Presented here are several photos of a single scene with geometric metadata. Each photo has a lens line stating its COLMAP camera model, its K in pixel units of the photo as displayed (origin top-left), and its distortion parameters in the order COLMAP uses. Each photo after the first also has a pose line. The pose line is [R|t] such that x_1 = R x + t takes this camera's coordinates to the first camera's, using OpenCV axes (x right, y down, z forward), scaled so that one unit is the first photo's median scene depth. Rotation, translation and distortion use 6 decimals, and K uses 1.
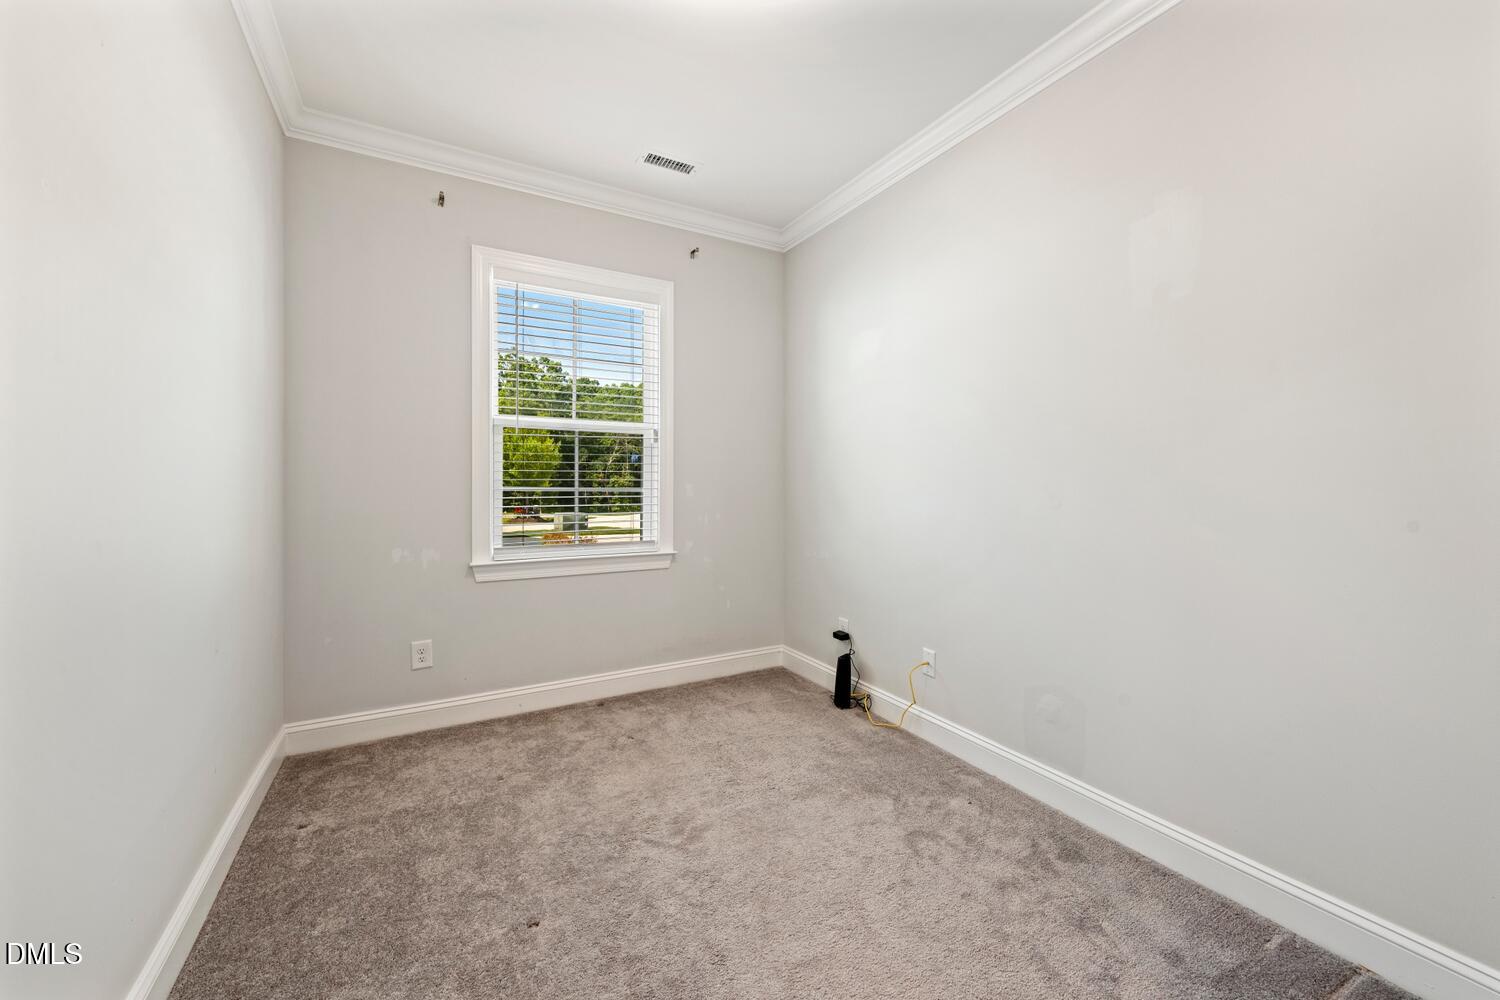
lens RADIAL K [[596.4, 0, 760.9], [0, 596.4, 481.5], [0, 0, 1]] dist [0.001226, 0.000022]
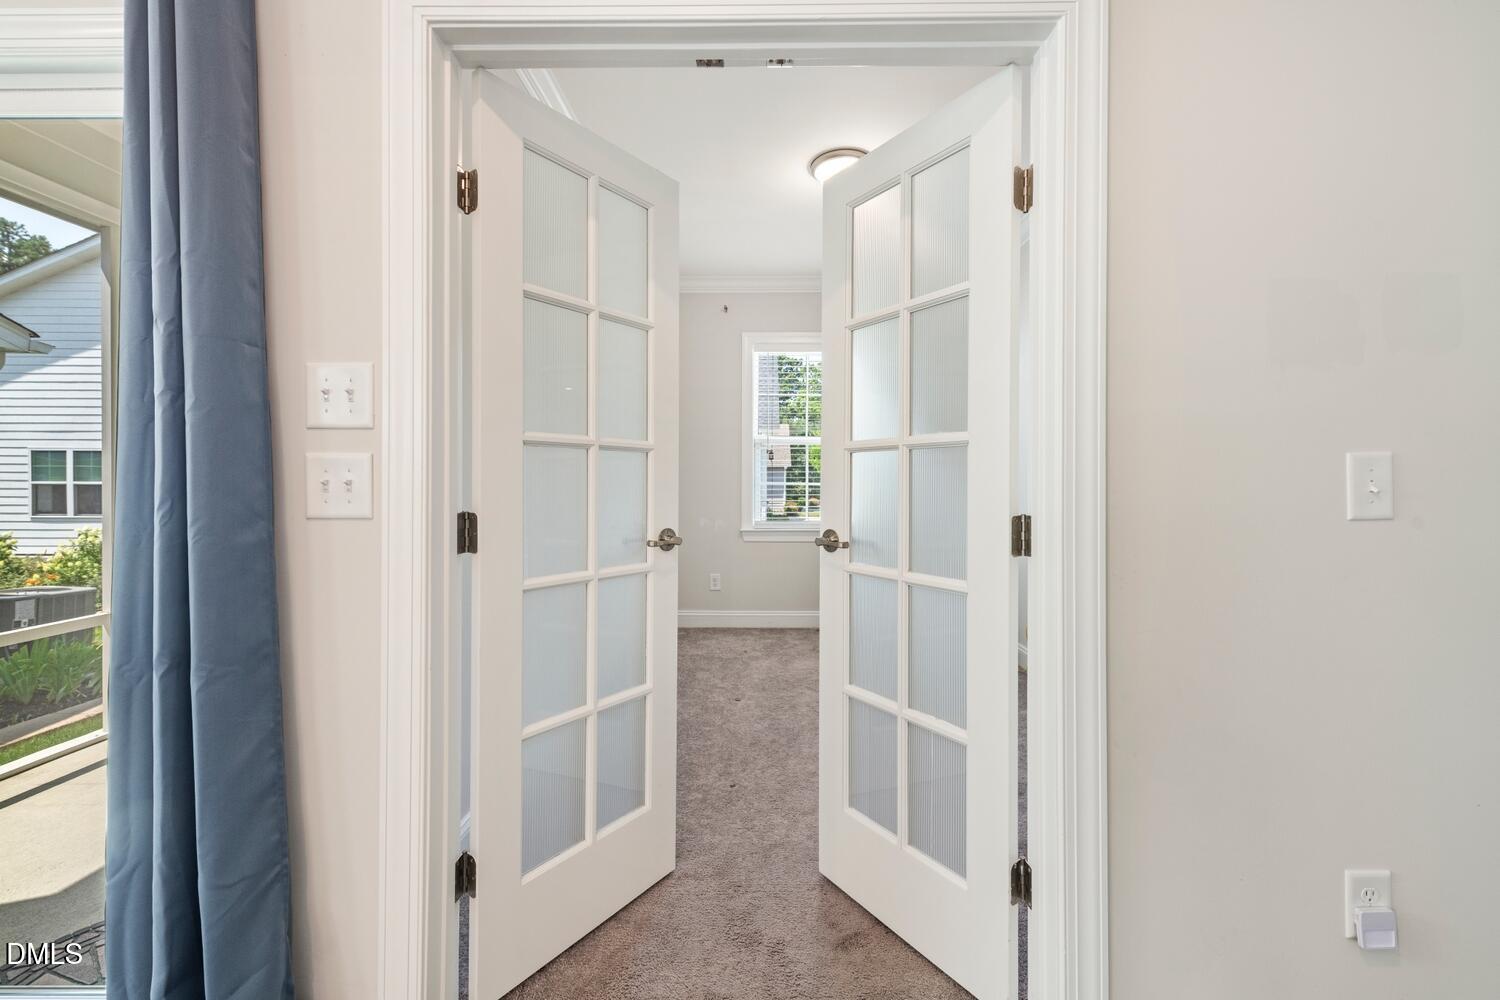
lens RADIAL K [[596.4, 0, 751.8], [0, 596.4, 487.3], [0, 0, 1]] dist [0.001226, 0.000022]
pose [[0.857771, 0.011758, -0.513897, 0.455943], [-0.005820, 0.999896, 0.013164, 0.001437], [0.513999, -0.008300, 0.857751, -0.461001]]
